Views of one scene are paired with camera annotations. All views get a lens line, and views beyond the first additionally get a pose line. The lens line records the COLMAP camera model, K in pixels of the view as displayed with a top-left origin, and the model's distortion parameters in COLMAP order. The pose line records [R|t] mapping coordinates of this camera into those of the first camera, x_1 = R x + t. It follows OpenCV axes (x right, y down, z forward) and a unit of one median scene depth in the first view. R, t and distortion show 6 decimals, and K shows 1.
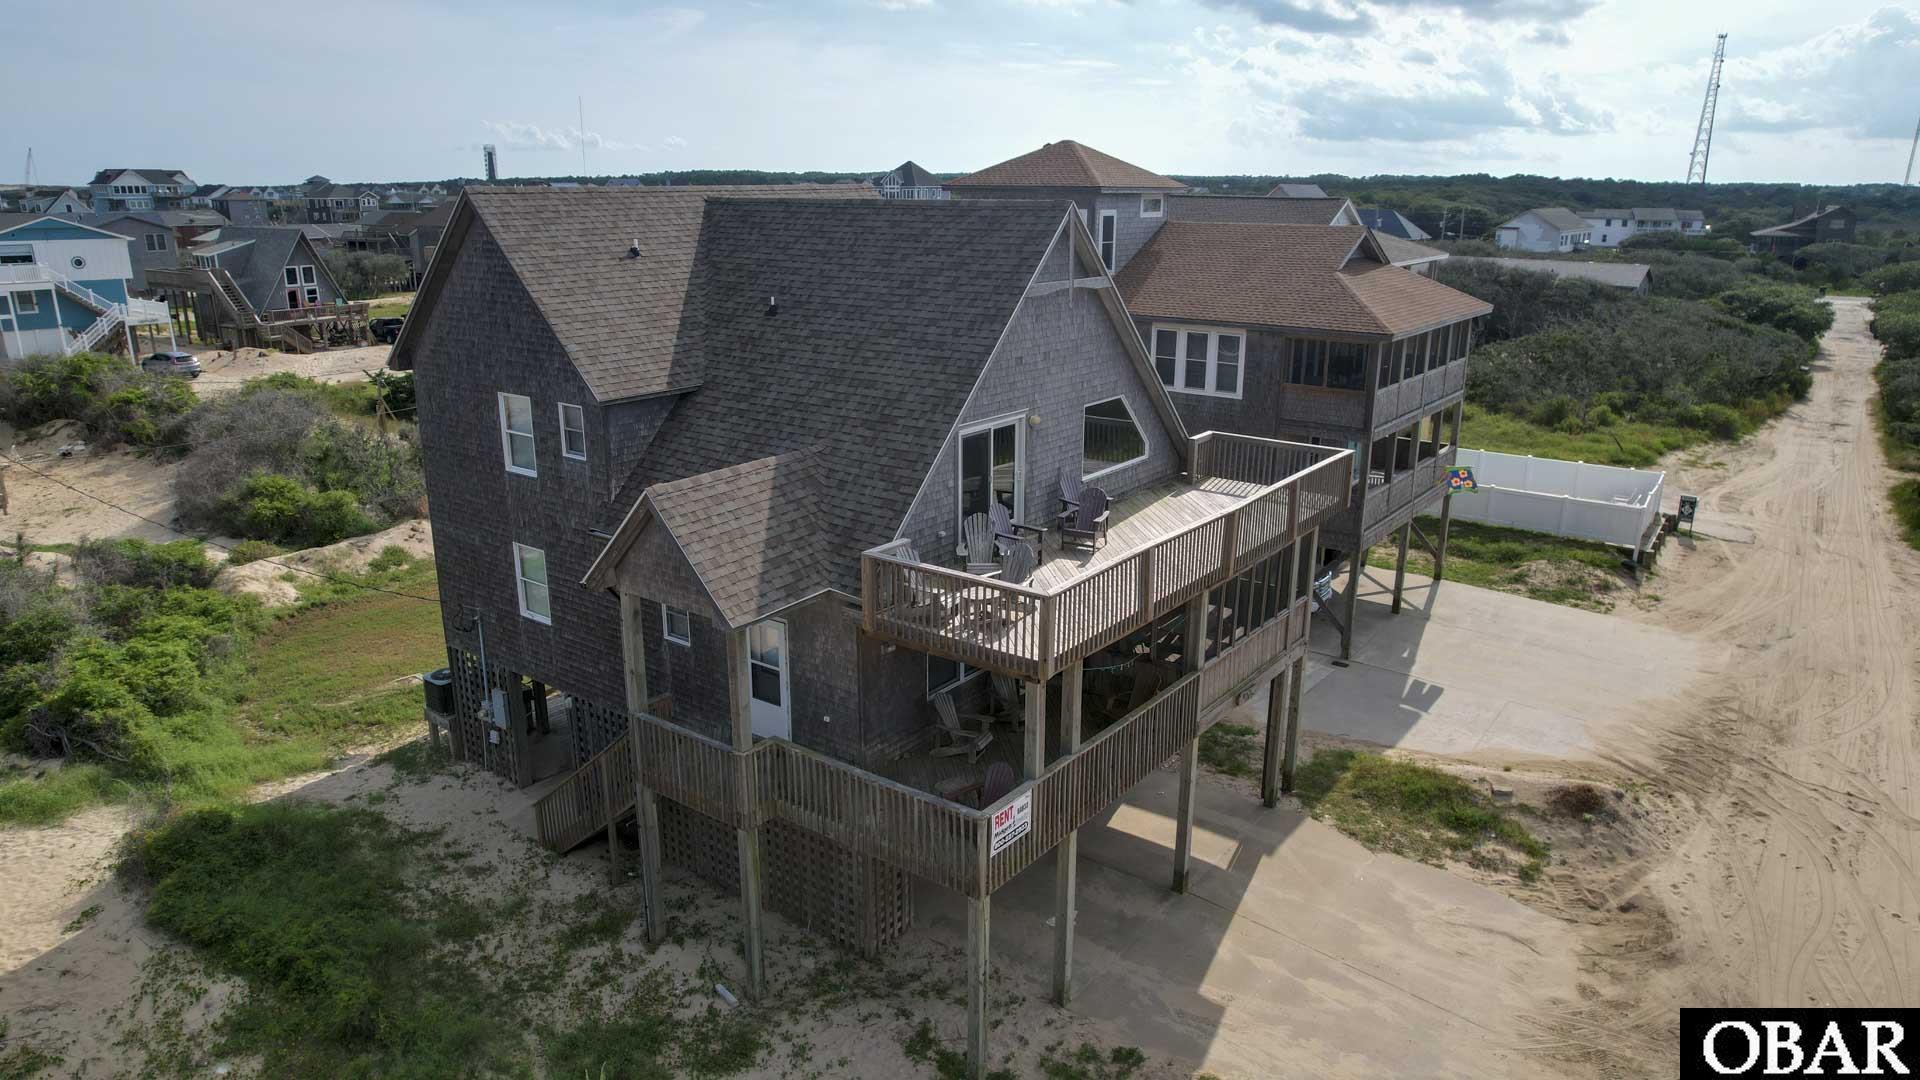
lens RADIAL K [[1231.9, 0, 957.1], [0, 1231.9, 547.7], [0, 0, 1]] dist [-0.080213, 0.073072]
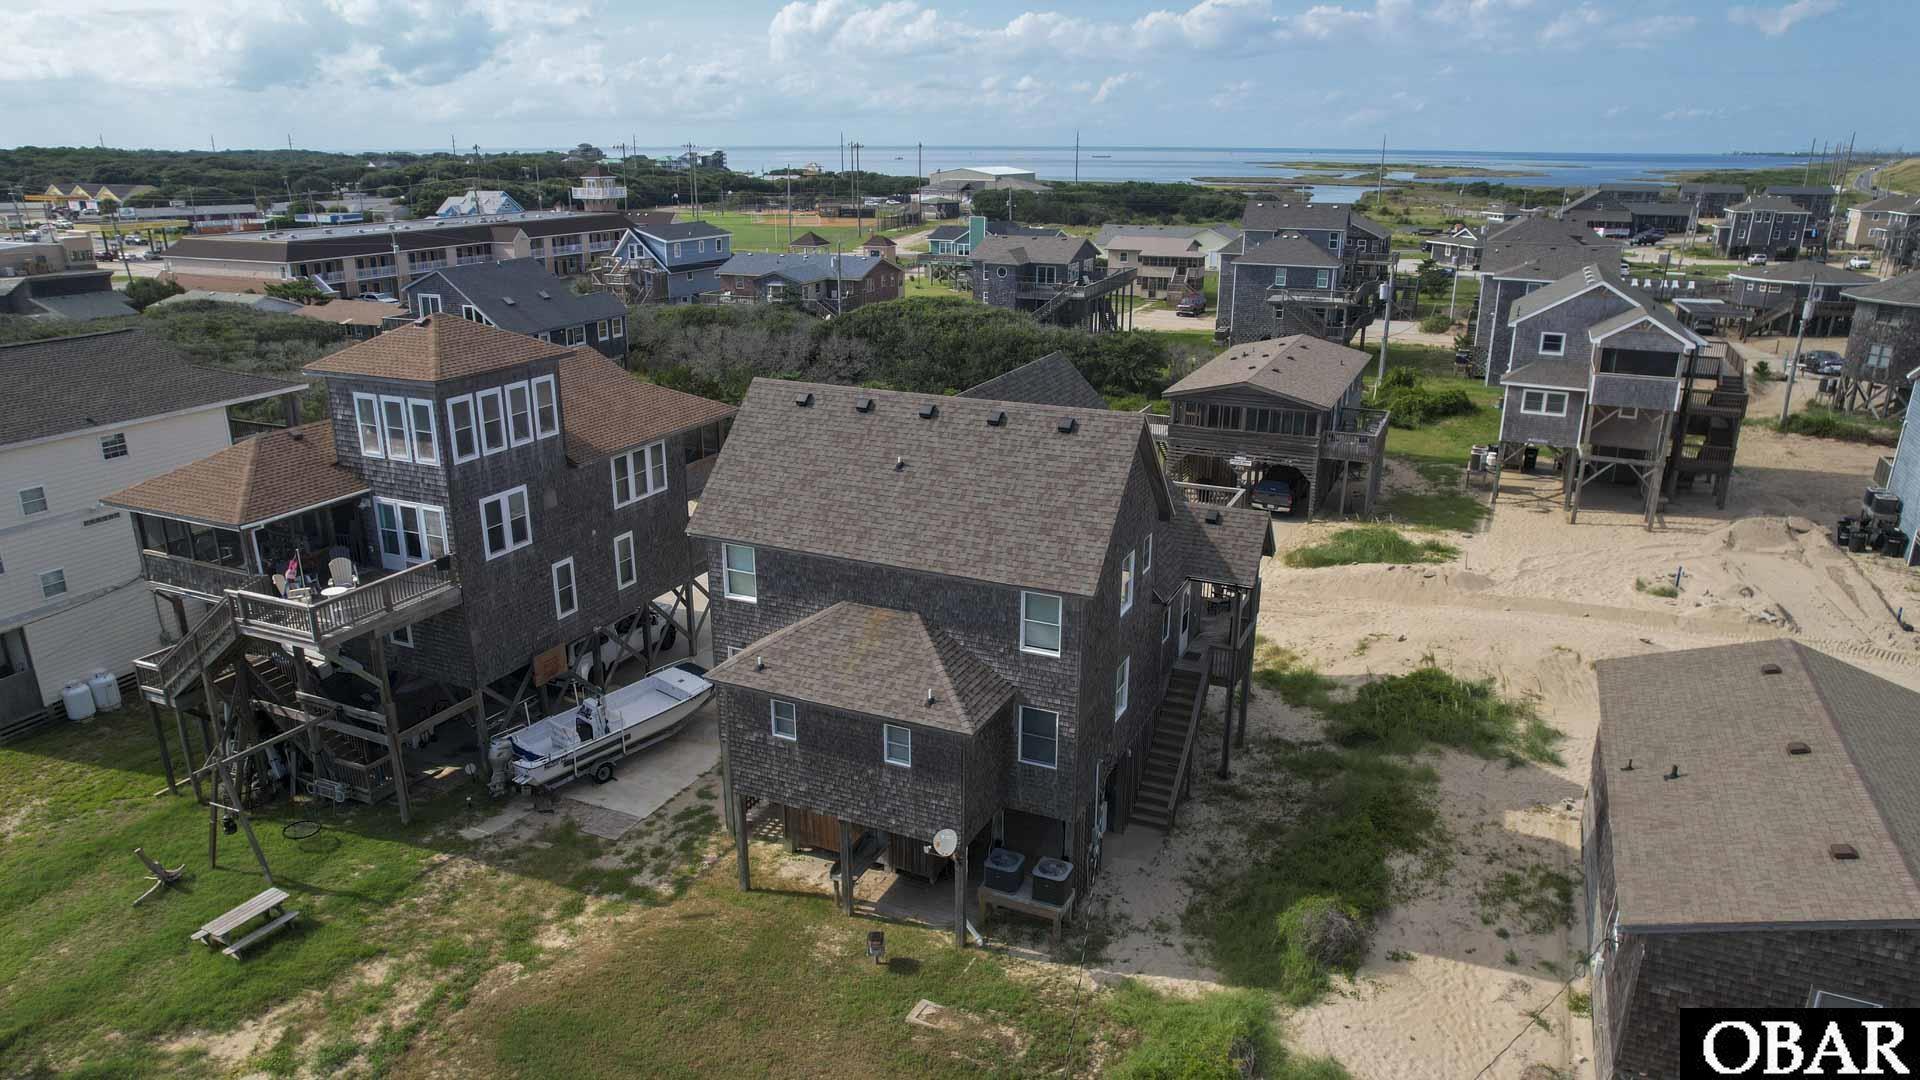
lens RADIAL K [[1231.9, 0, 957.1], [0, 1231.9, 547.7], [0, 0, 1]] dist [-0.080213, 0.073072]
pose [[-0.210333, -0.310737, 0.926932, -1.490692], [0.277795, 0.890062, 0.361412, -0.638278], [-0.937331, 0.333514, -0.100888, 1.235873]]
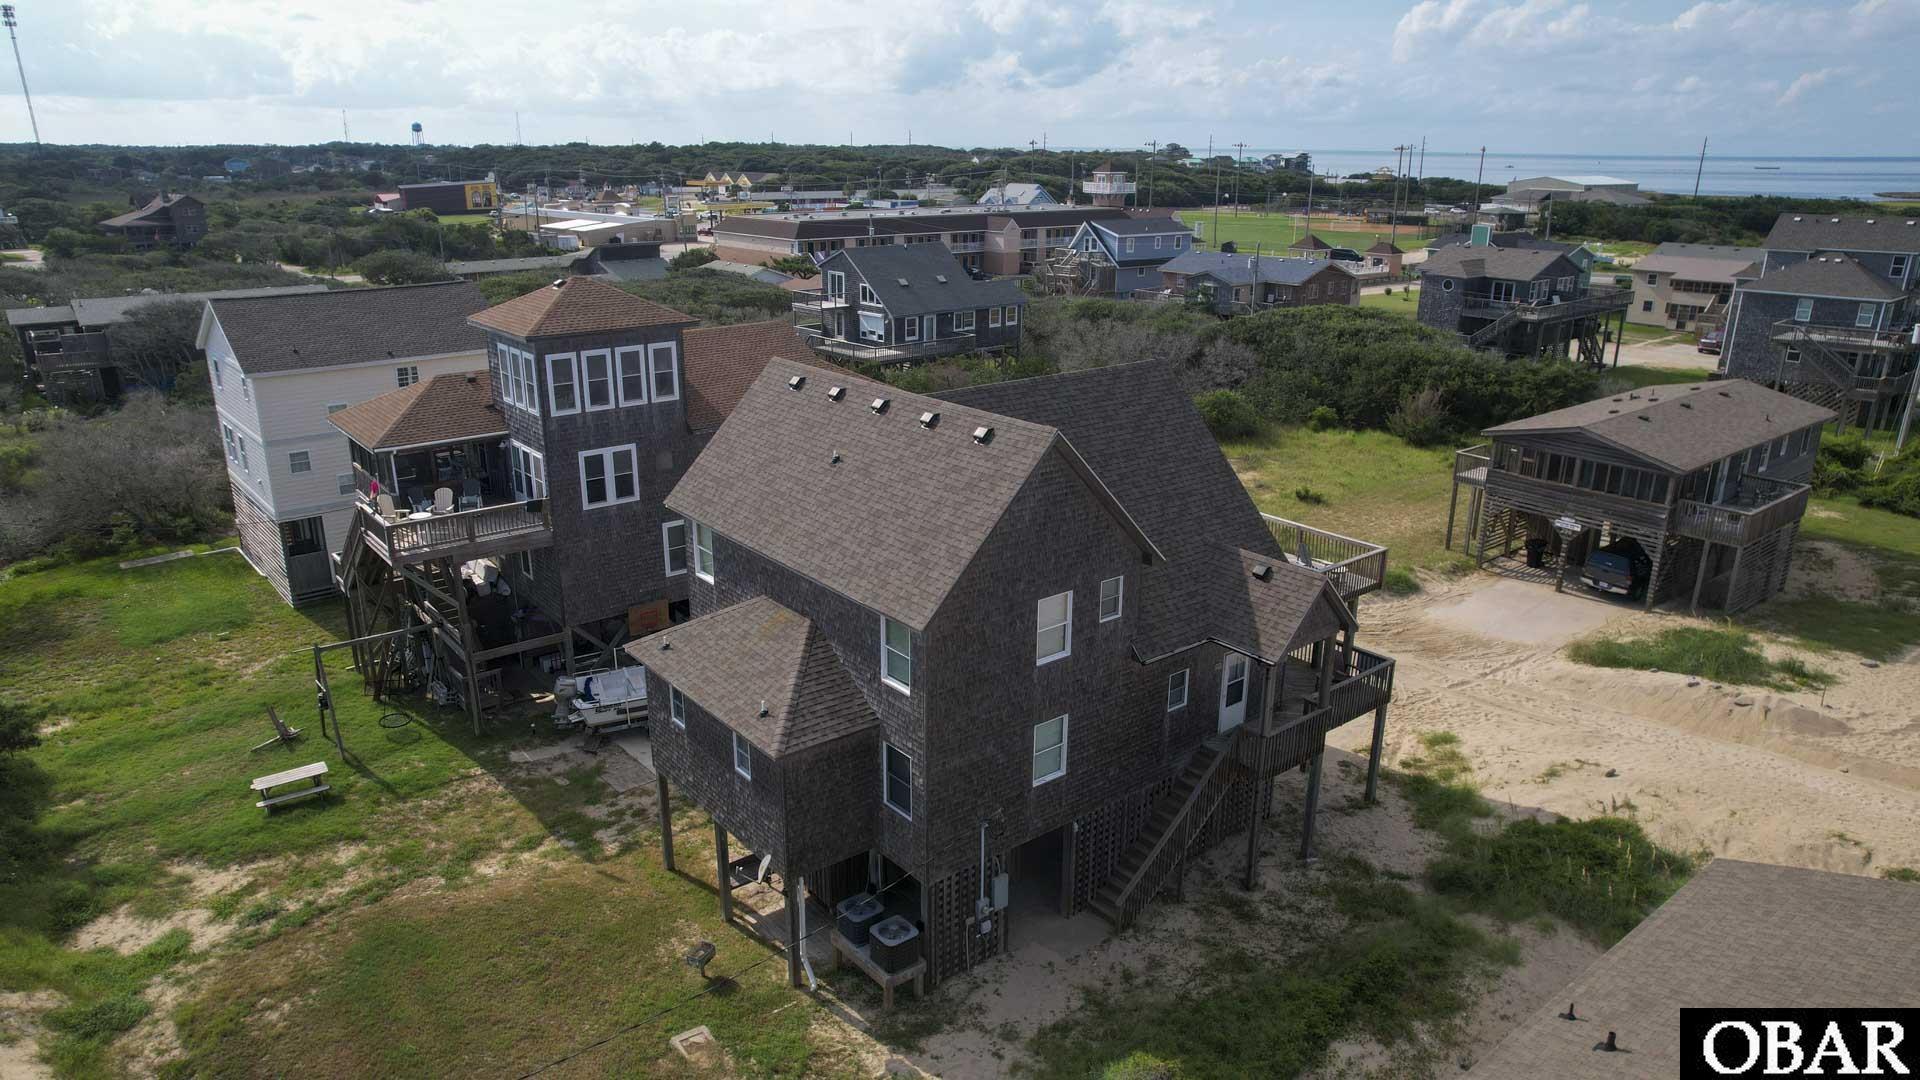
lens RADIAL K [[1231.9, 0, 957.1], [0, 1231.9, 547.7], [0, 0, 1]] dist [-0.080213, 0.073072]
pose [[0.250026, -0.306000, 0.918614, -1.350501], [0.273834, 0.932361, 0.236048, -0.438278], [-0.928710, 0.192529, 0.316907, 0.668689]]
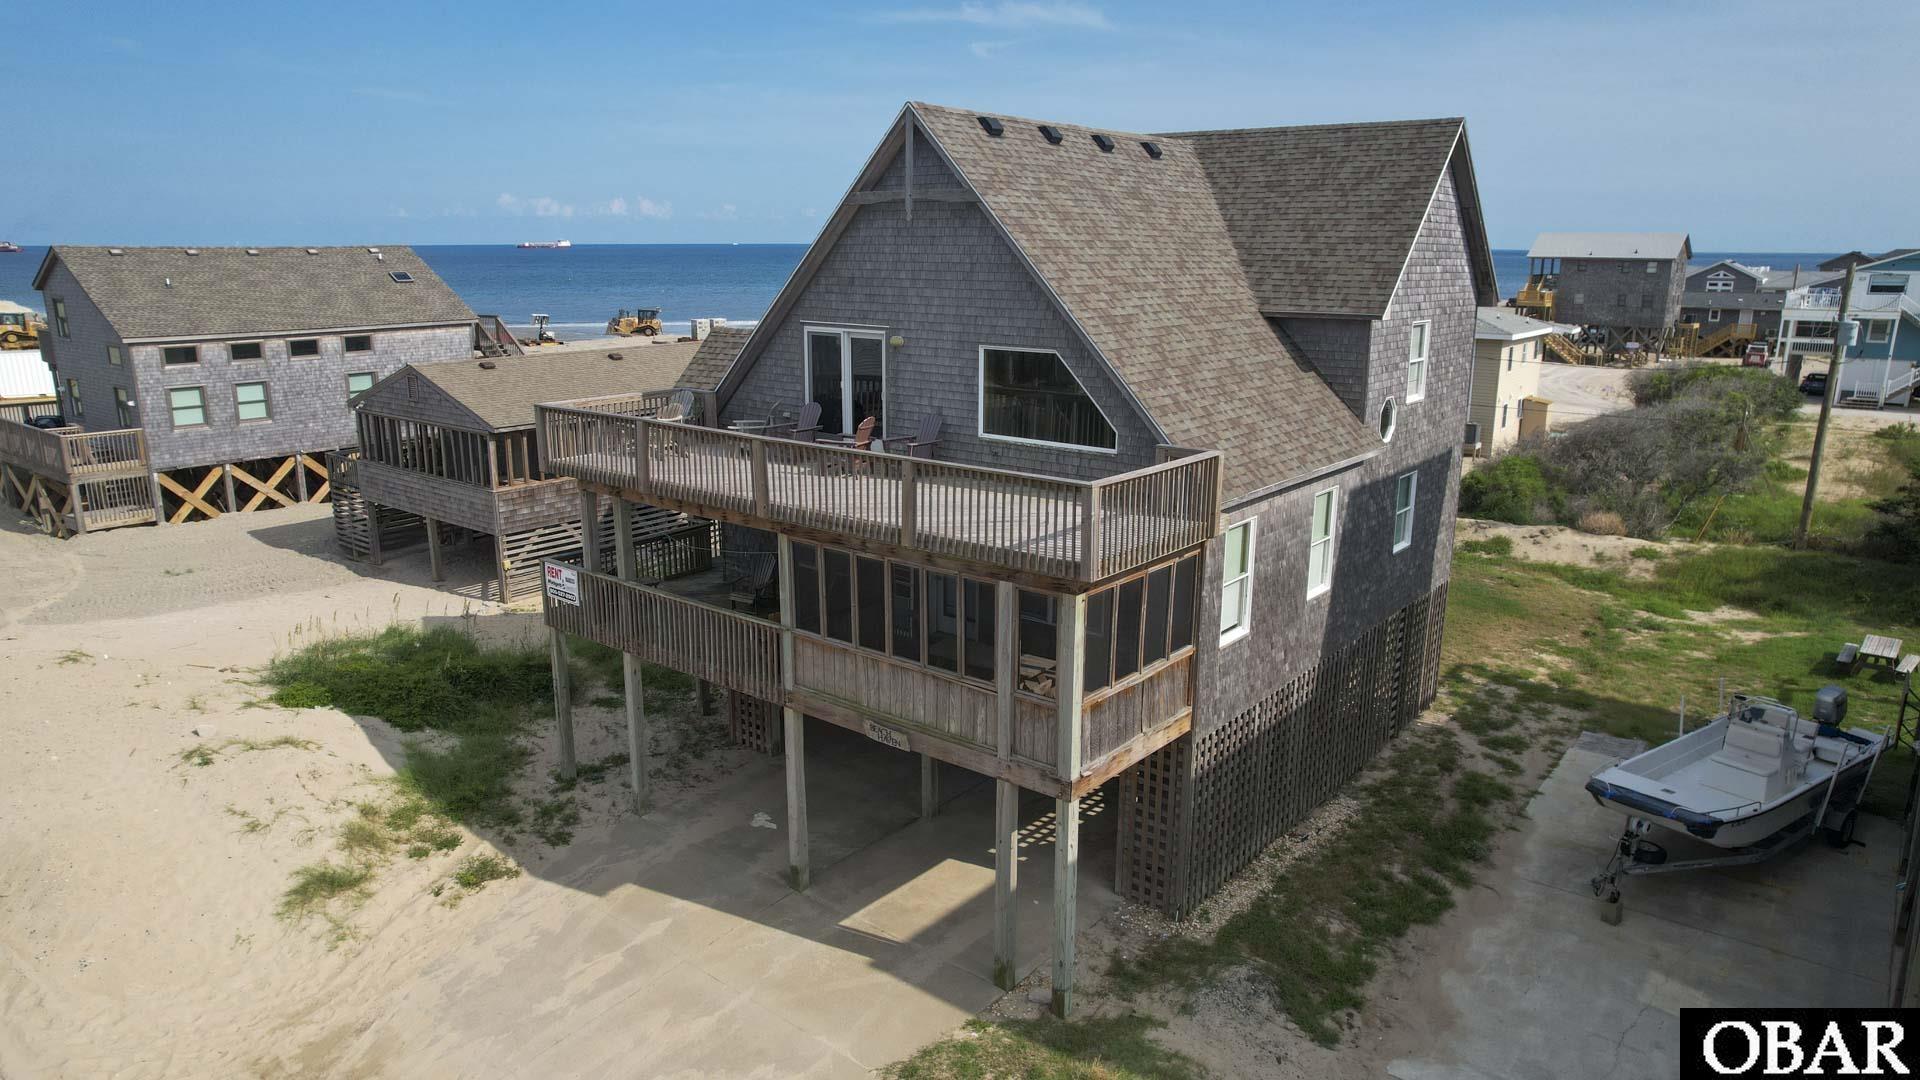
lens RADIAL K [[1231.9, 0, 957.1], [0, 1231.9, 547.7], [0, 0, 1]] dist [-0.080213, 0.073072]
pose [[-0.032472, 0.238079, -0.970703, 0.902911], [-0.290970, 0.926895, 0.237068, -0.172015], [0.956181, 0.290144, 0.039176, 0.934891]]
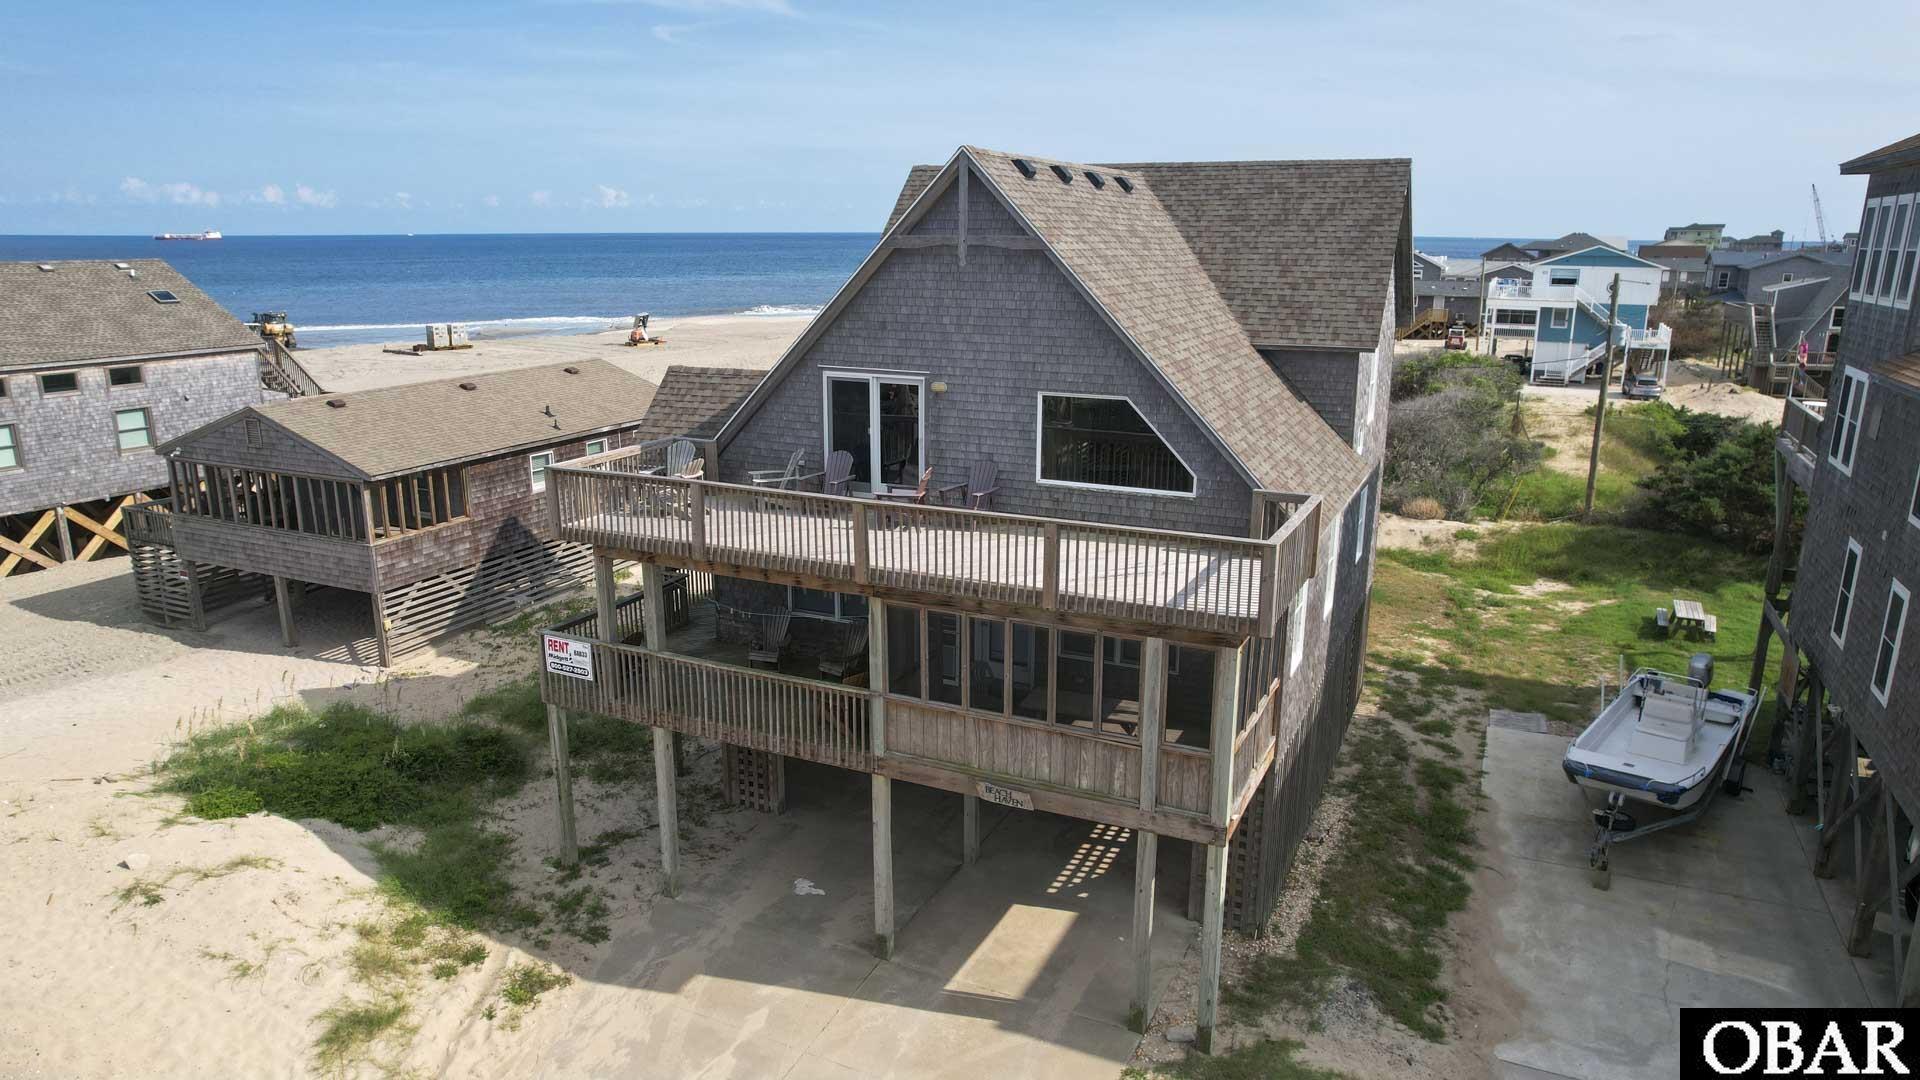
lens RADIAL K [[1231.9, 0, 957.1], [0, 1231.9, 547.7], [0, 0, 1]] dist [-0.080213, 0.073072]
pose [[0.204055, 0.242560, -0.948434, 0.864050], [-0.283537, 0.941936, 0.179896, -0.142160], [0.937000, 0.232208, 0.260981, 0.709148]]
